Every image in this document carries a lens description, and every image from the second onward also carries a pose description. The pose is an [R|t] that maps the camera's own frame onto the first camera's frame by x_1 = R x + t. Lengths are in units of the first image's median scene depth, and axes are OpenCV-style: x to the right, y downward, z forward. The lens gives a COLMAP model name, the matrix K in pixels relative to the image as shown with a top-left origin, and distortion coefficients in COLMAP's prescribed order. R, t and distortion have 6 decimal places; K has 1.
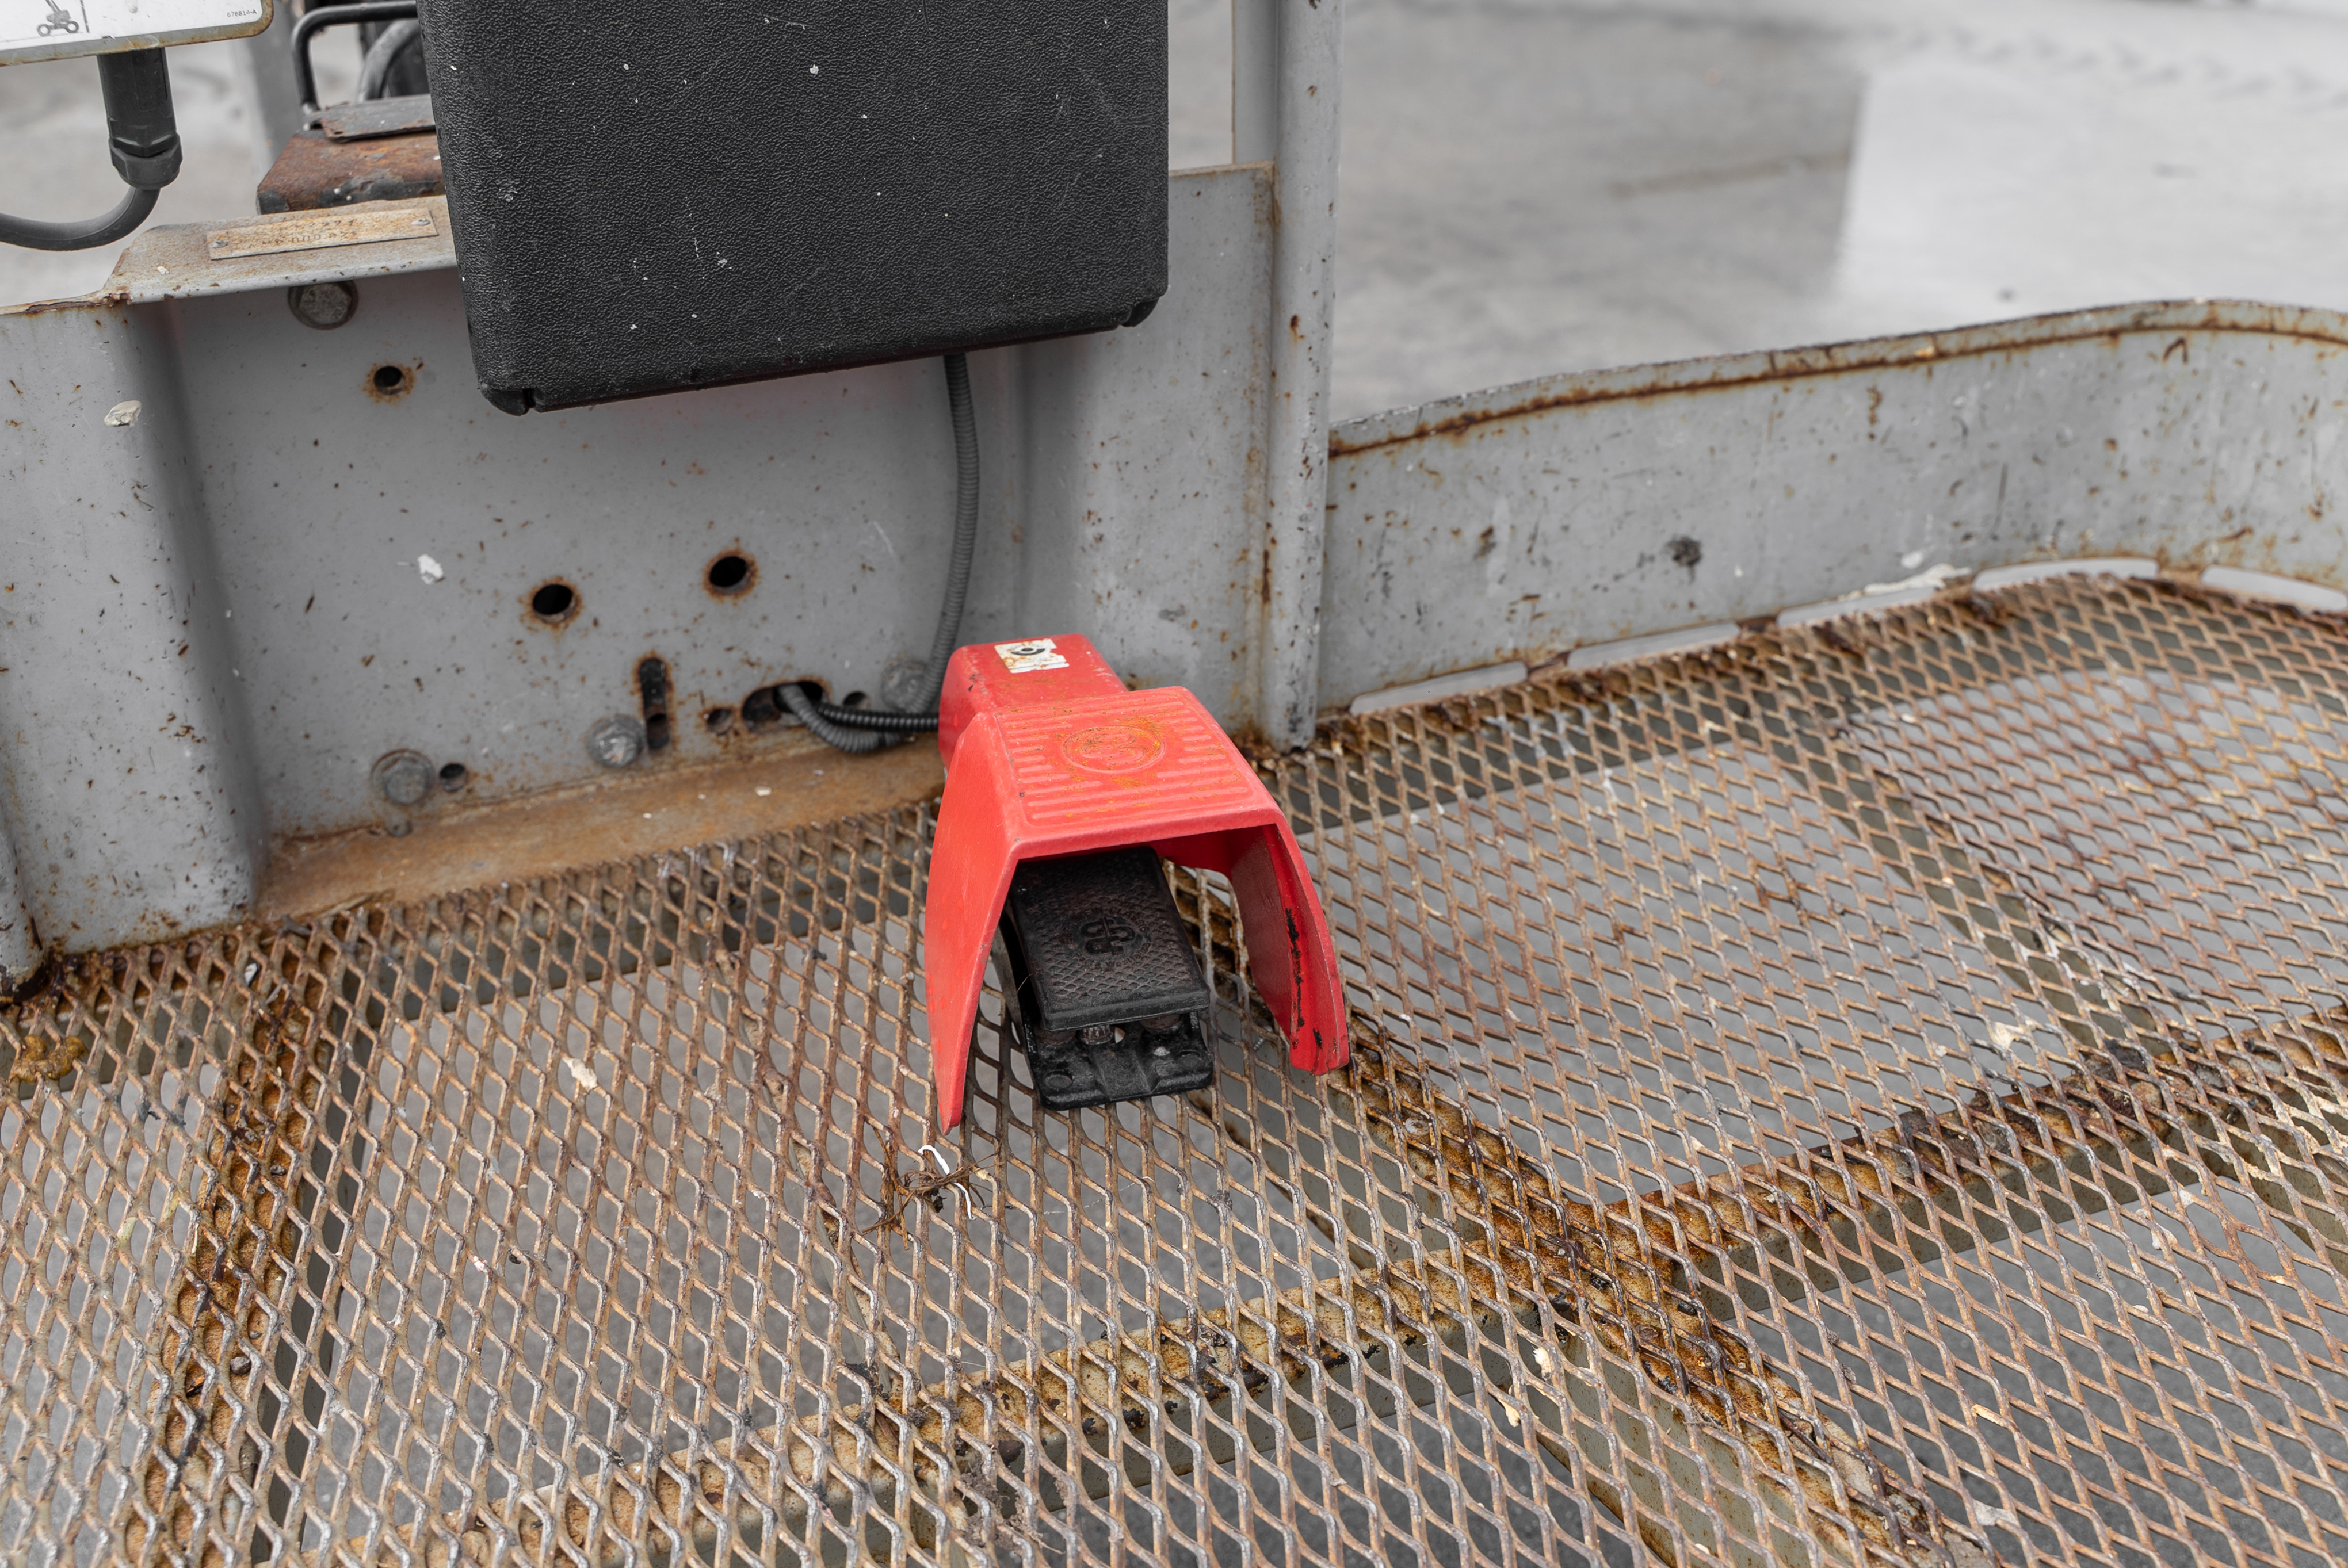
lens RADIAL K [[2512.6, 0, 1173.5], [0, 2512.6, 783.1], [0, 0, 1]] dist [-0.014907, 0.000000]
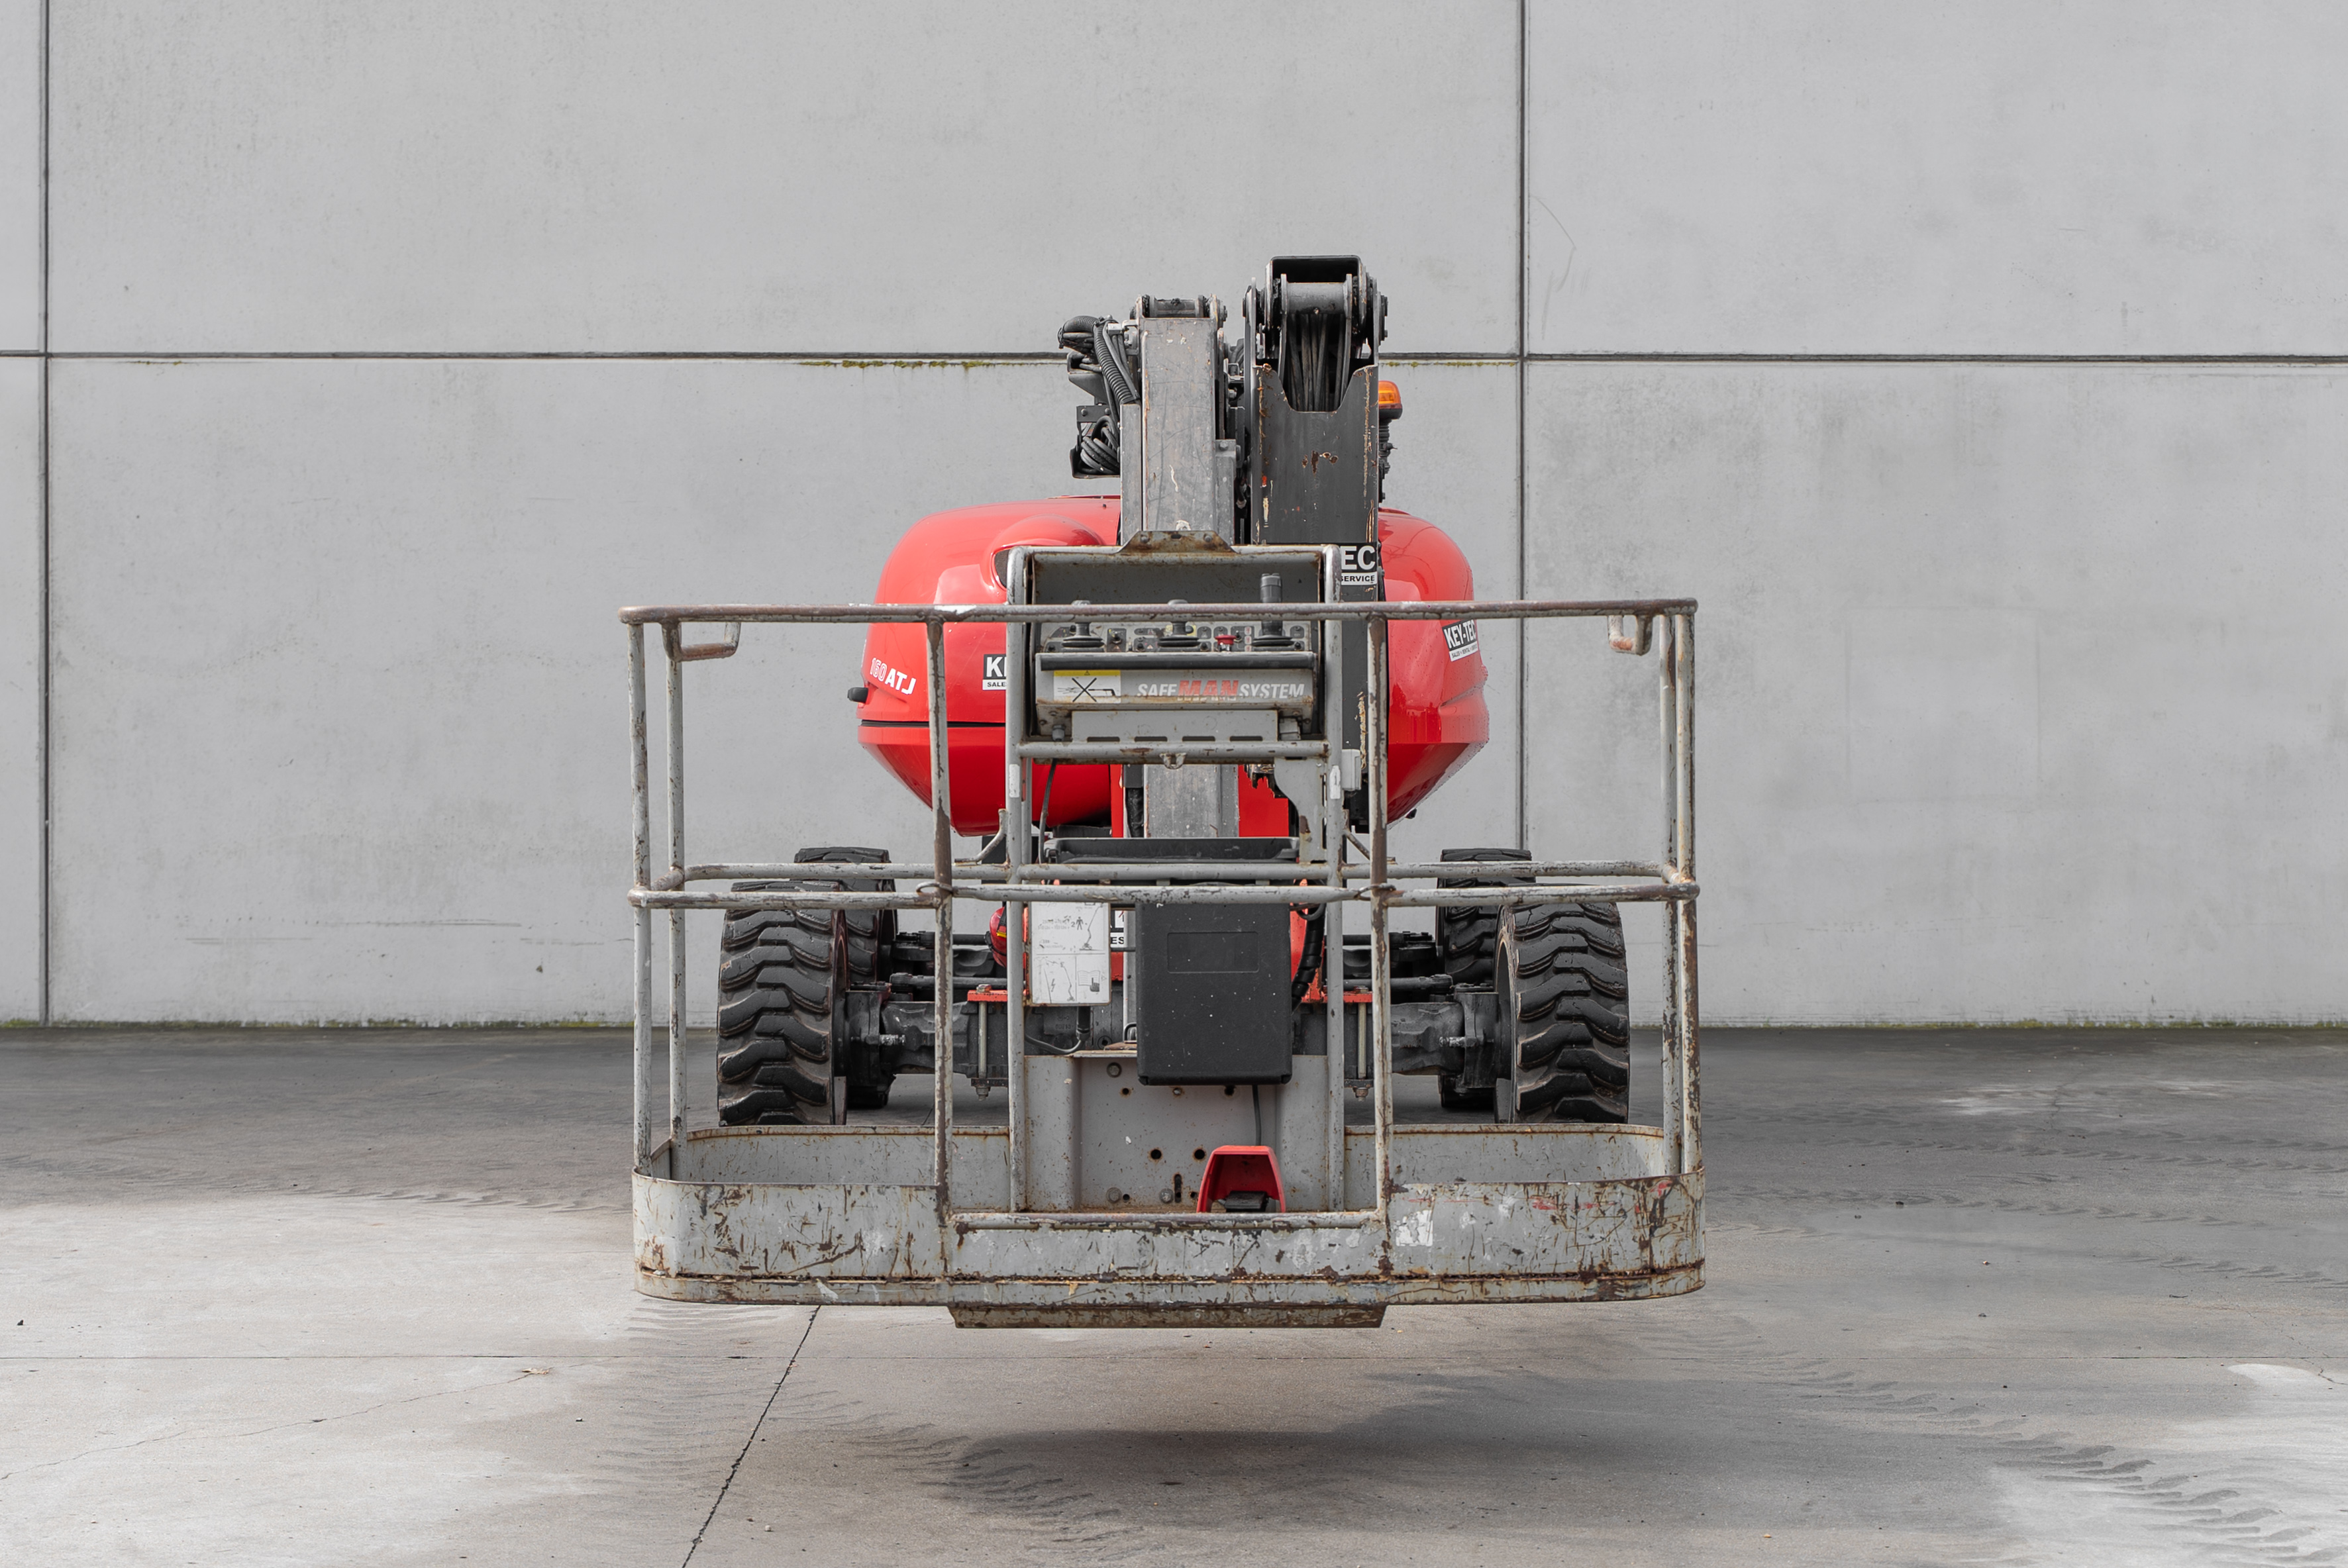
lens RADIAL K [[4128.3, 0, 1125.4], [0, 4128.3, 728.1], [0, 0, 1]] dist [0.003570, 0.000000]
pose [[0.920651, -0.005649, -0.390345, 2.326812], [-0.195304, 0.859105, -0.473069, 2.512148], [0.338020, 0.511768, 0.789833, -4.664705]]
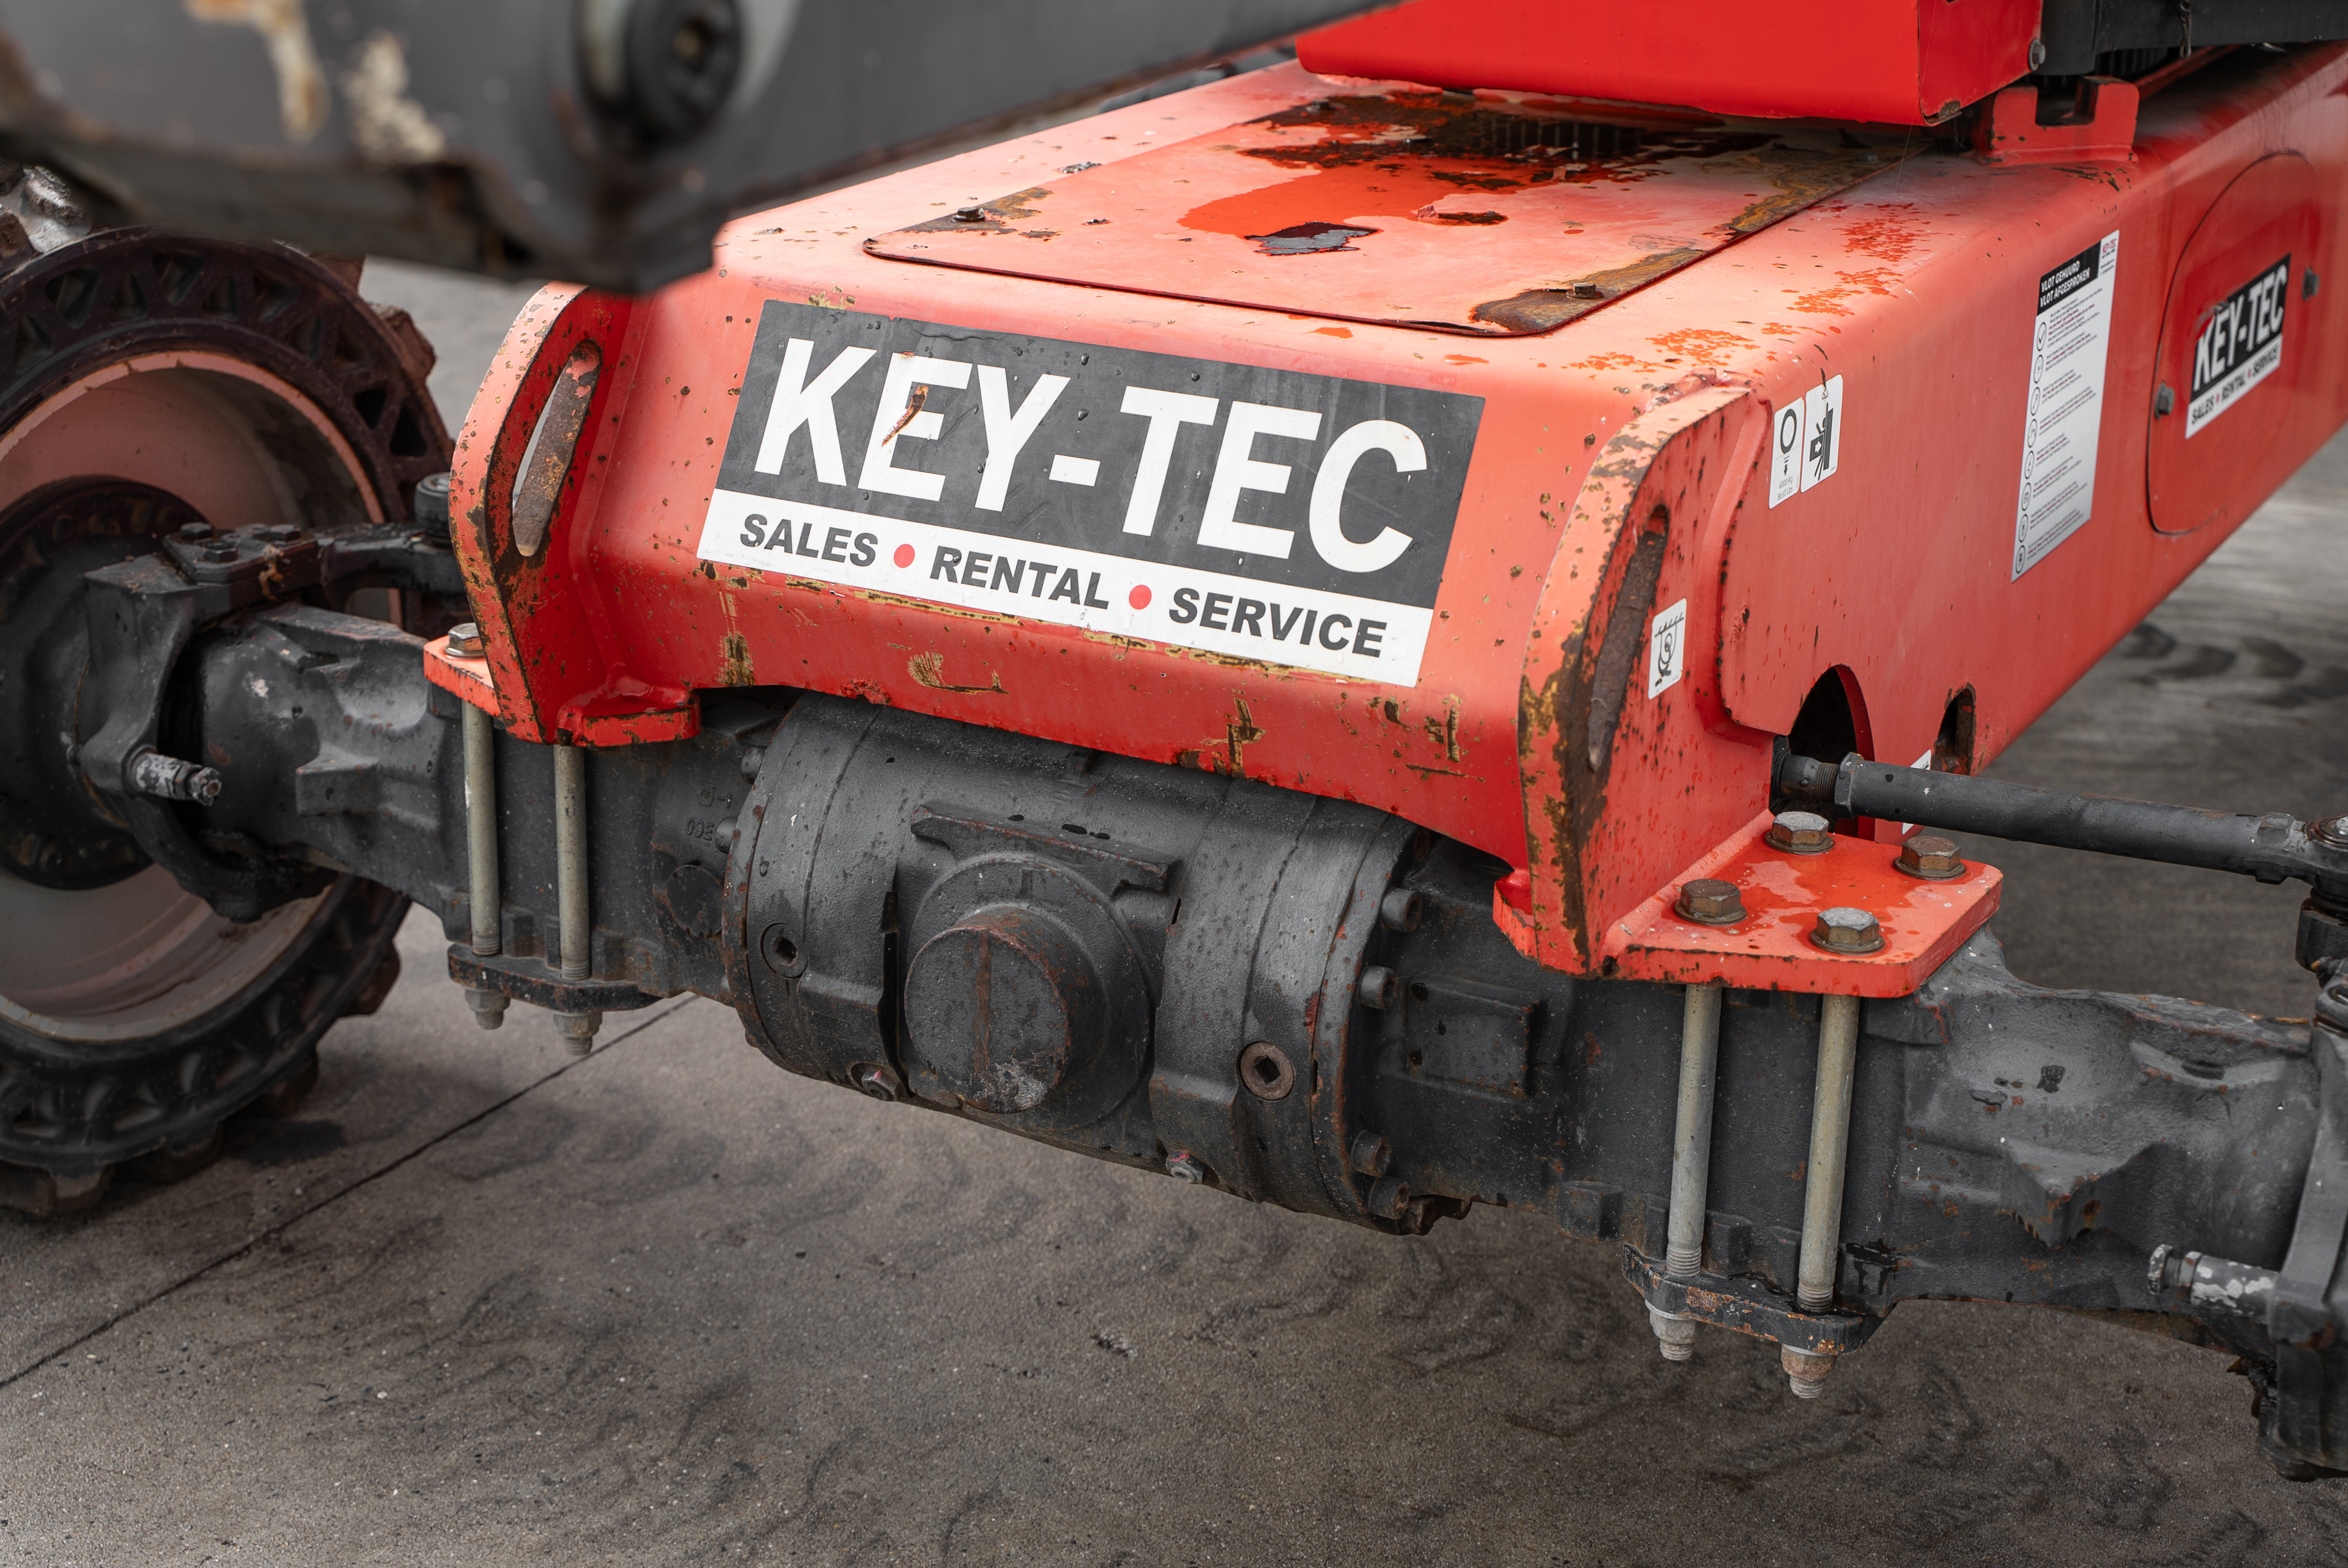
lens RADIAL K [[3423.7, 0, 1163.8], [0, 3423.7, 766.6], [0, 0, 1]] dist [0.004814, 0.000000]
pose [[0.598735, 0.273058, -0.752965, 0.148152], [-0.410223, 0.911974, 0.004524, -1.522601], [0.687920, 0.306175, 0.658045, 1.996228]]
